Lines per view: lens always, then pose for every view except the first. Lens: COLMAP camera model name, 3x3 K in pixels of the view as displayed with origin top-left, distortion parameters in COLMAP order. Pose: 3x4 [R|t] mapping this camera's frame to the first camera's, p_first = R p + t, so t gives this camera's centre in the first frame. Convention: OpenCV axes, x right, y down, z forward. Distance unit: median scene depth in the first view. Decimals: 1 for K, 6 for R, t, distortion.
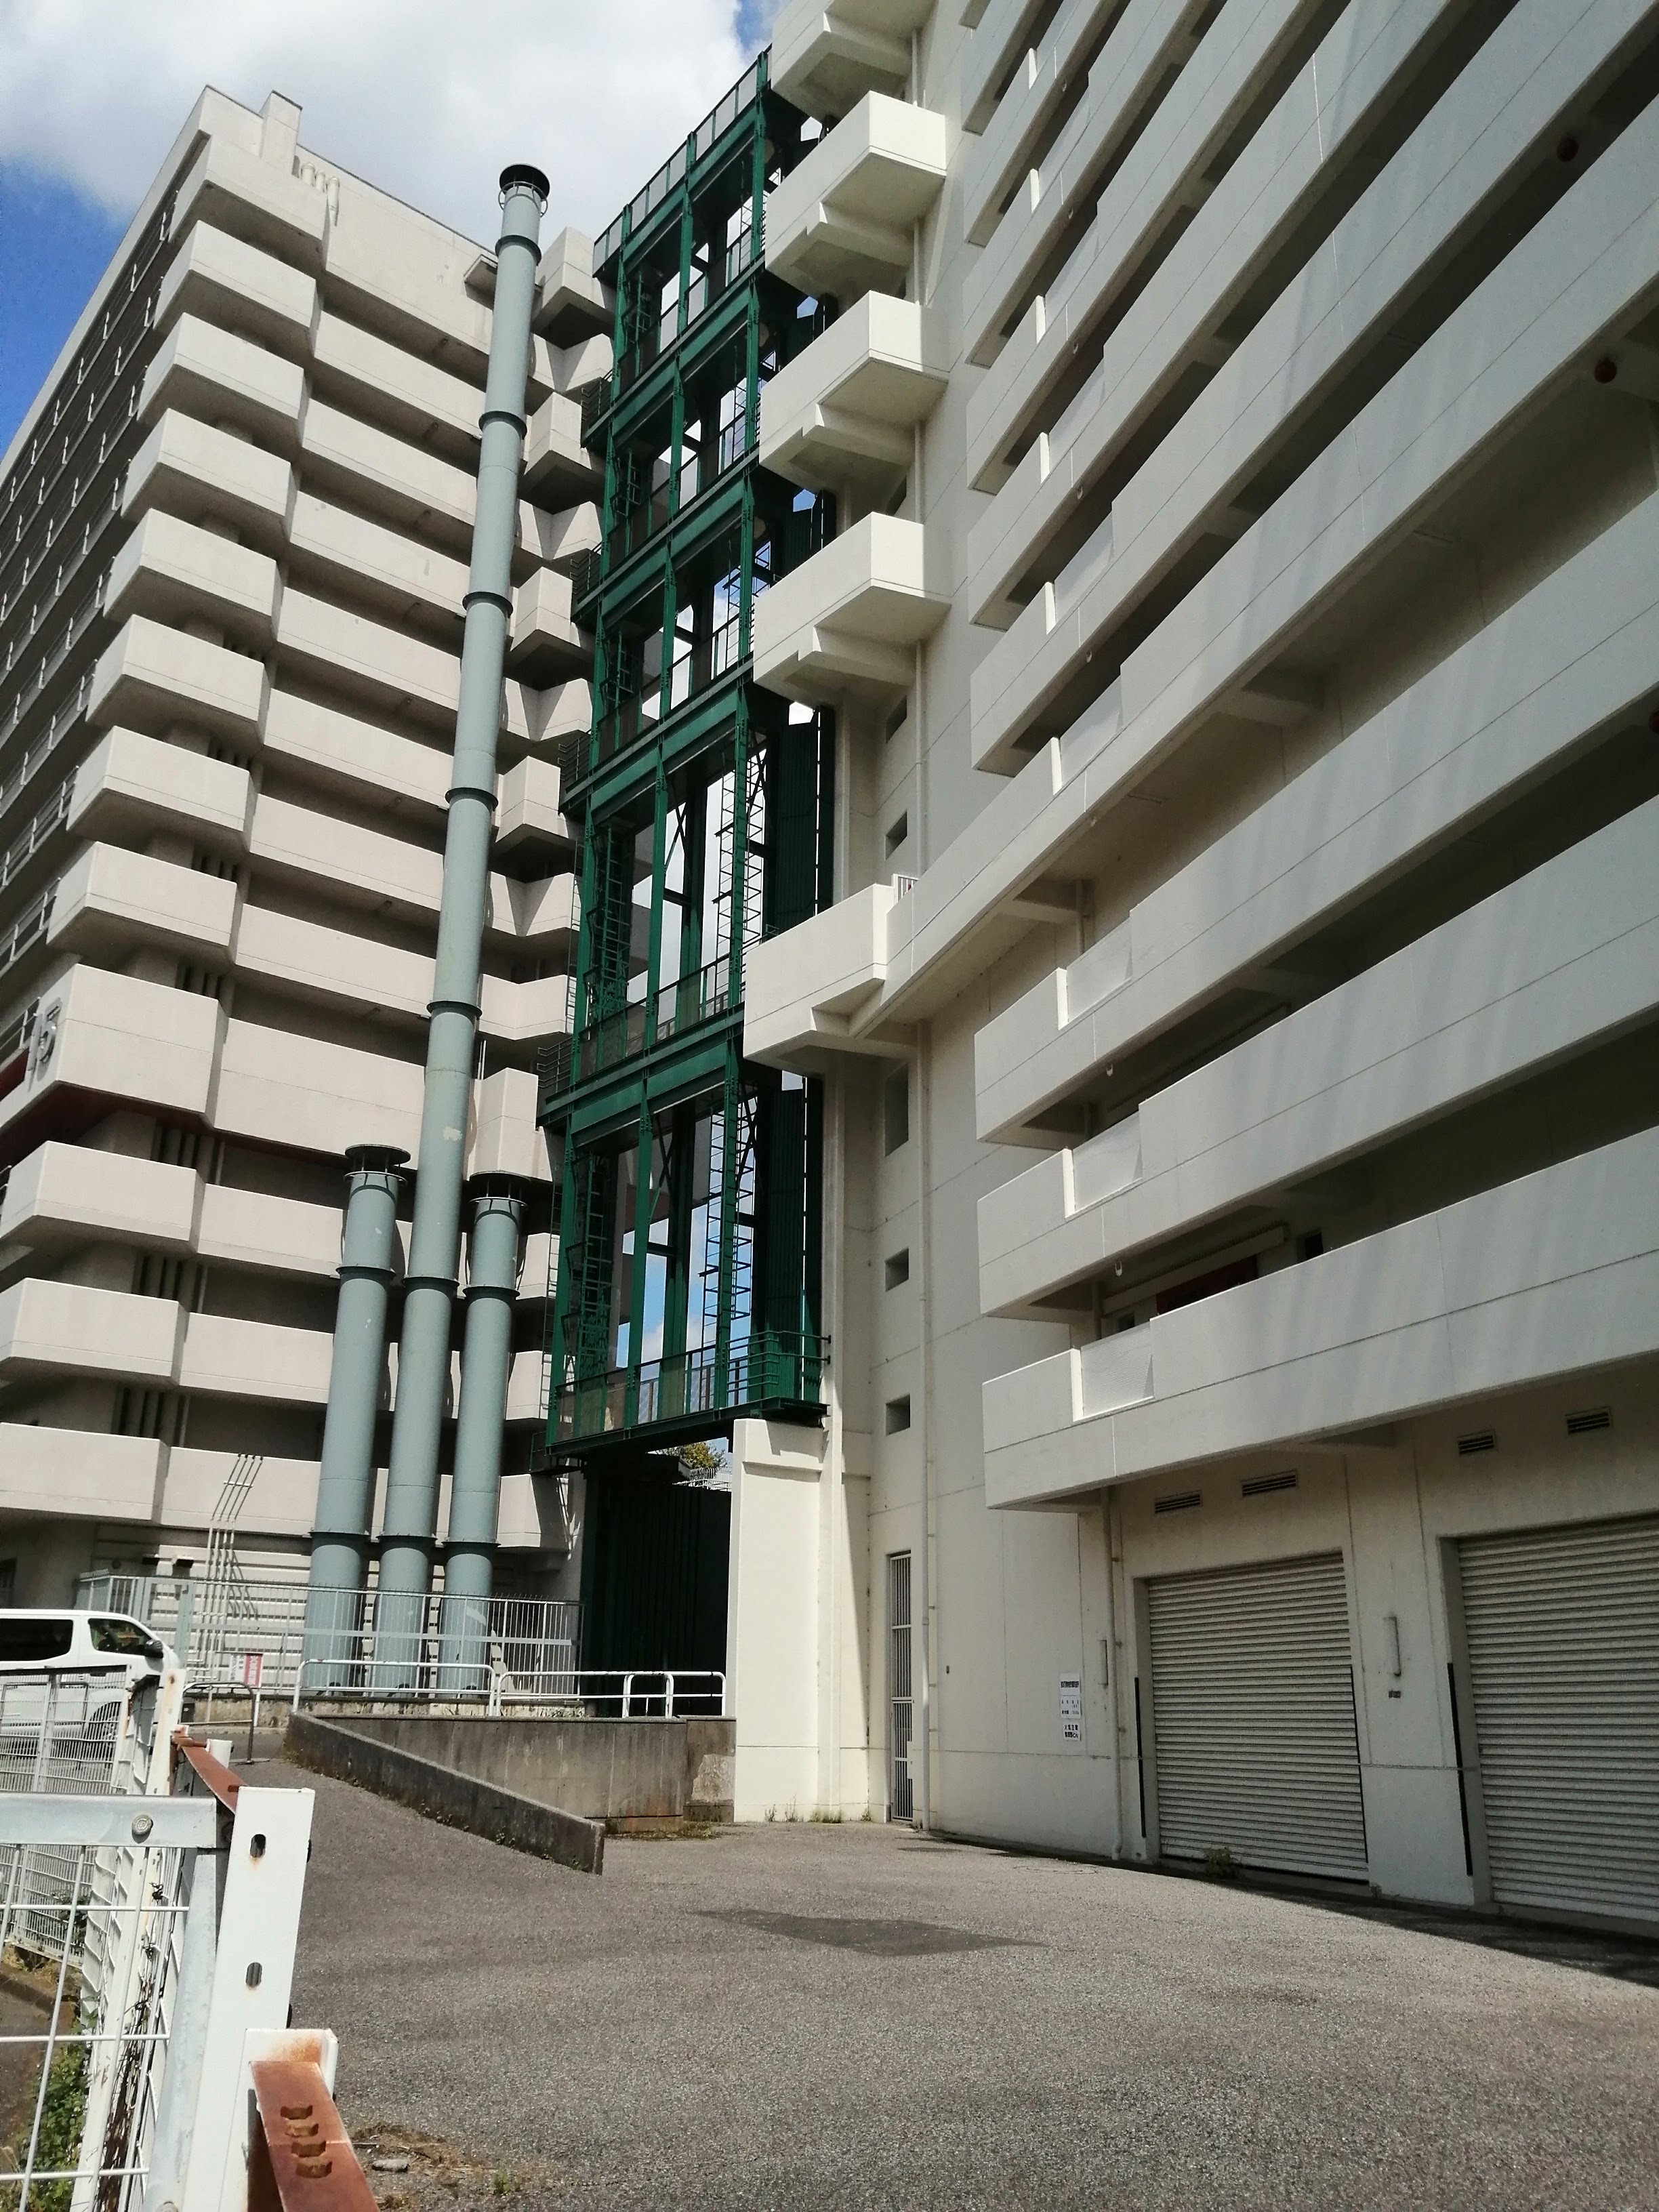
lens RADIAL K [[1748.1, 0, 817.0], [0, 1748.1, 1115.4], [0, 0, 1]] dist [0.094022, -0.177314]
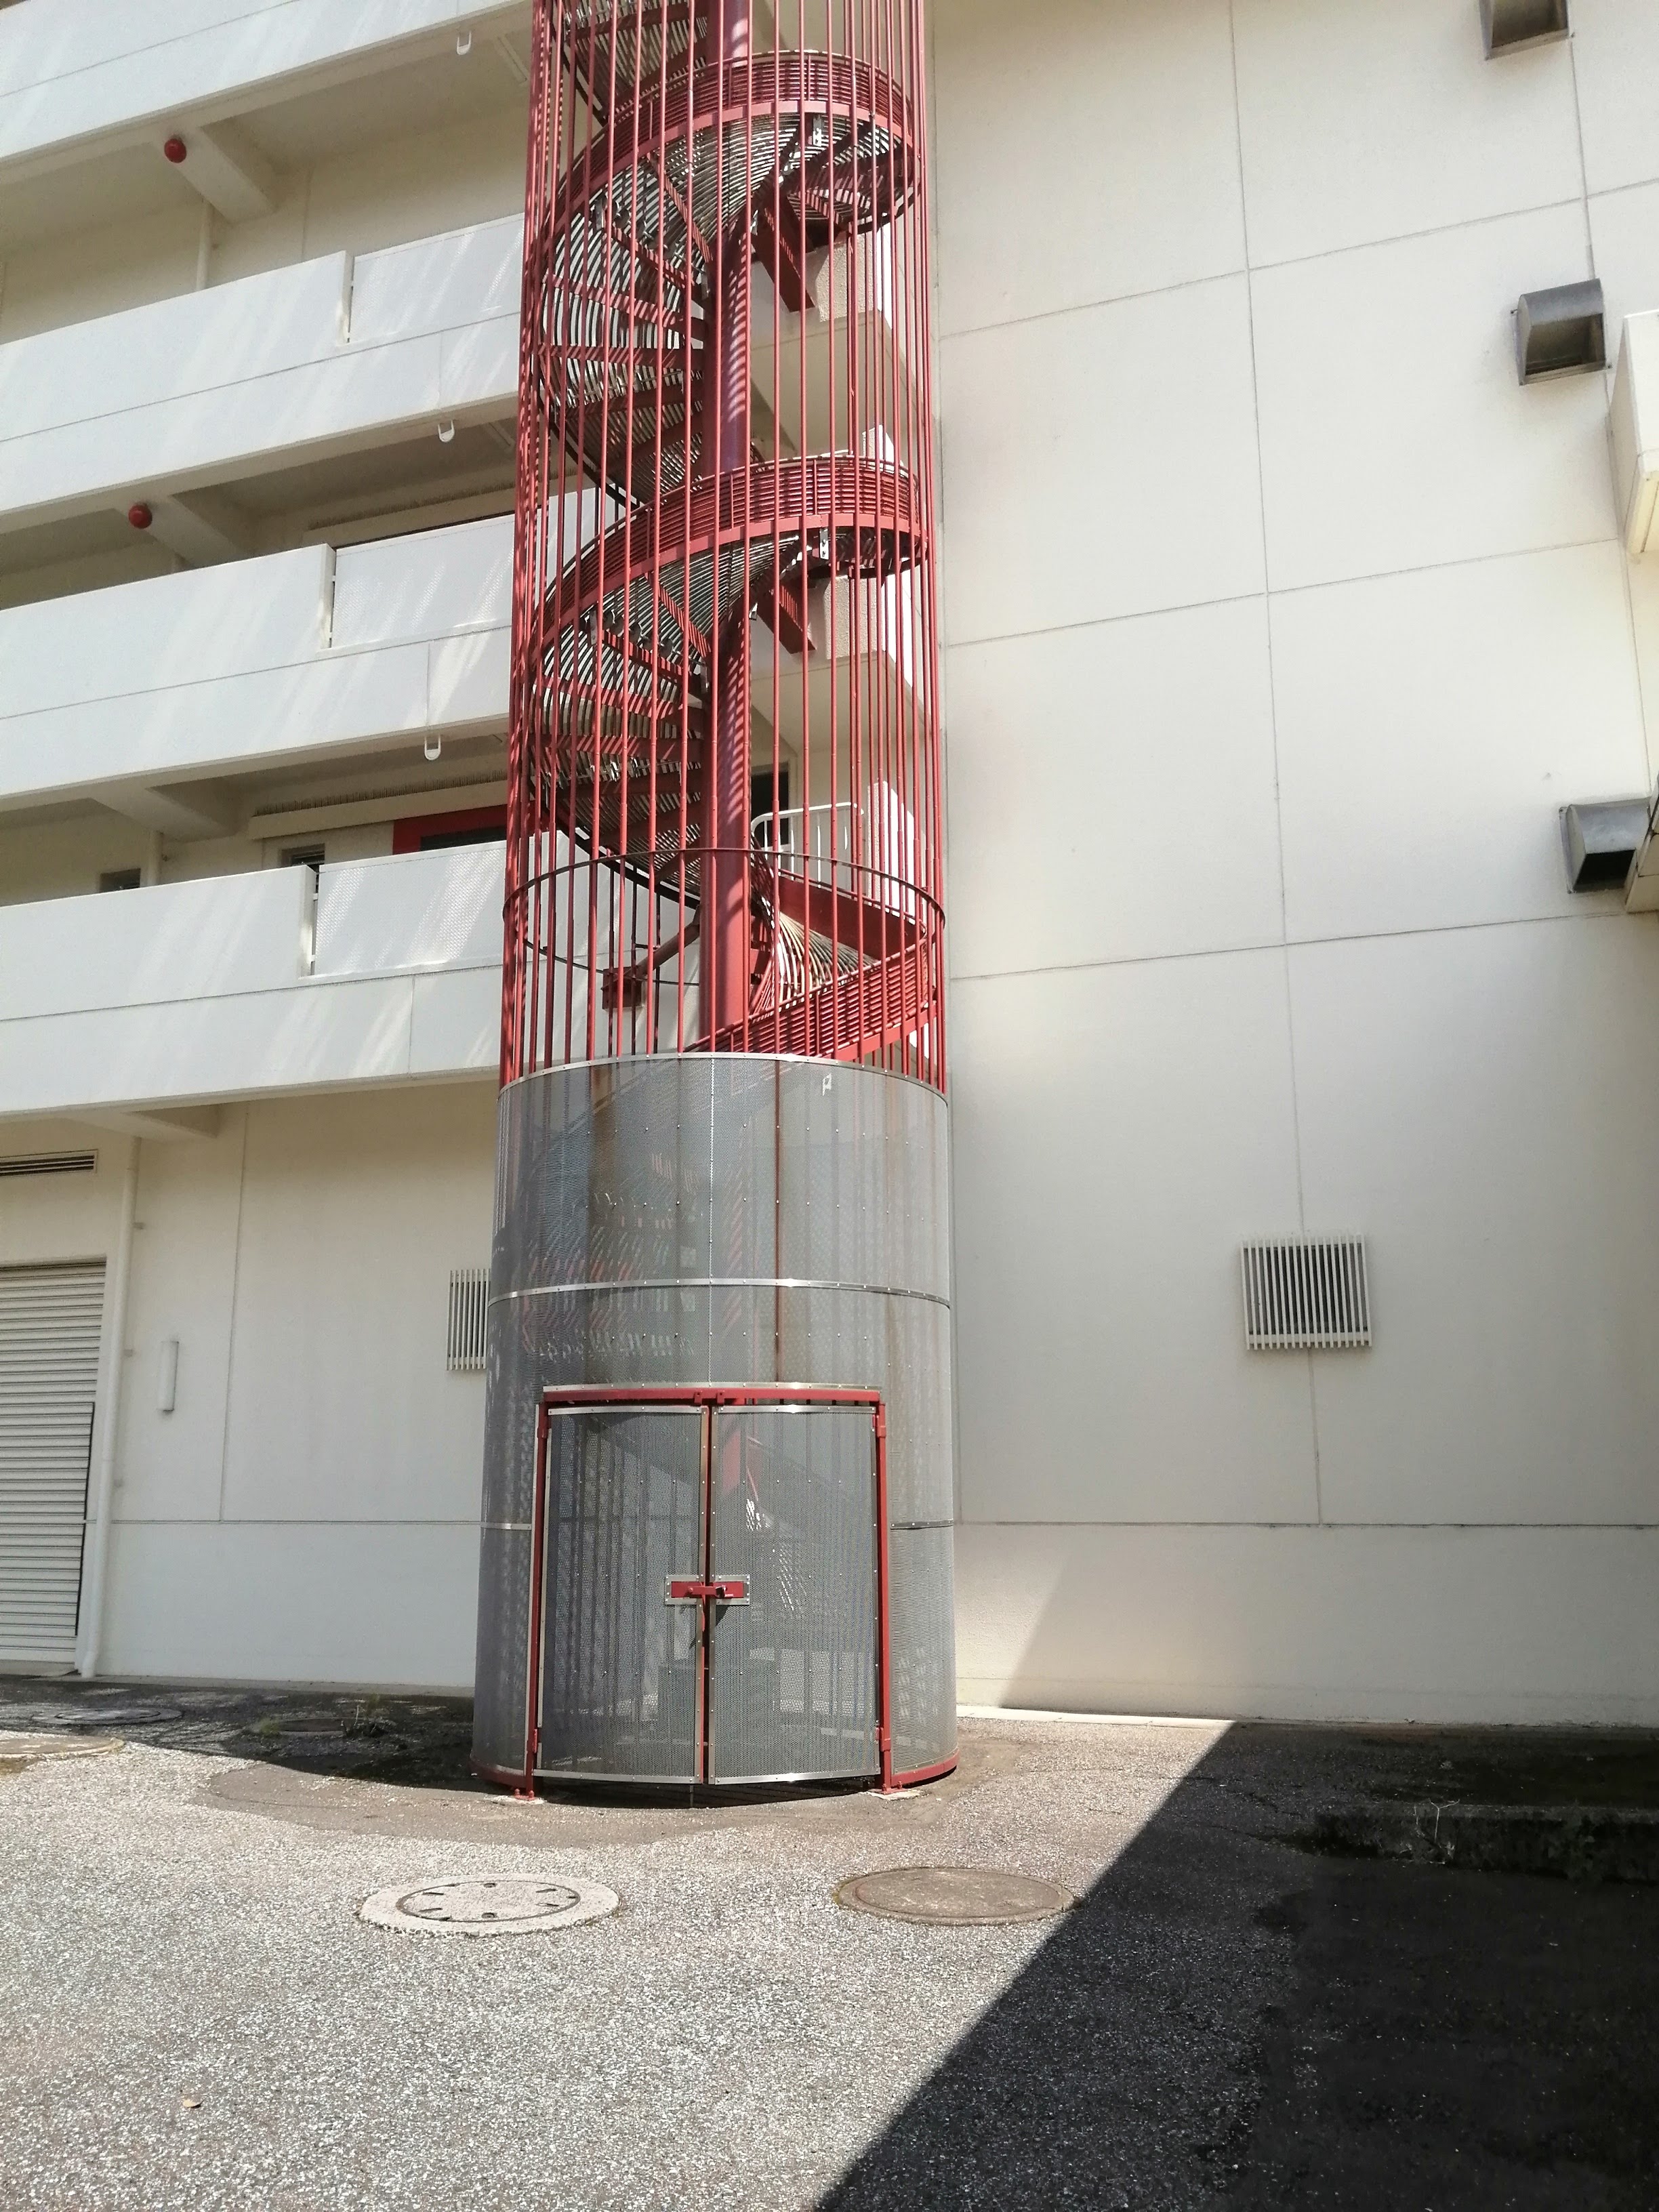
lens RADIAL K [[1766.0, 0, 806.3], [0, 1766.0, 1111.7], [0, 0, 1]] dist [0.028932, -0.045290]
pose [[0.651738, 0.143294, 0.744785, -0.089808], [-0.242497, 0.969814, 0.025613, 0.080931], [-0.718632, -0.197301, 0.666813, 0.241300]]
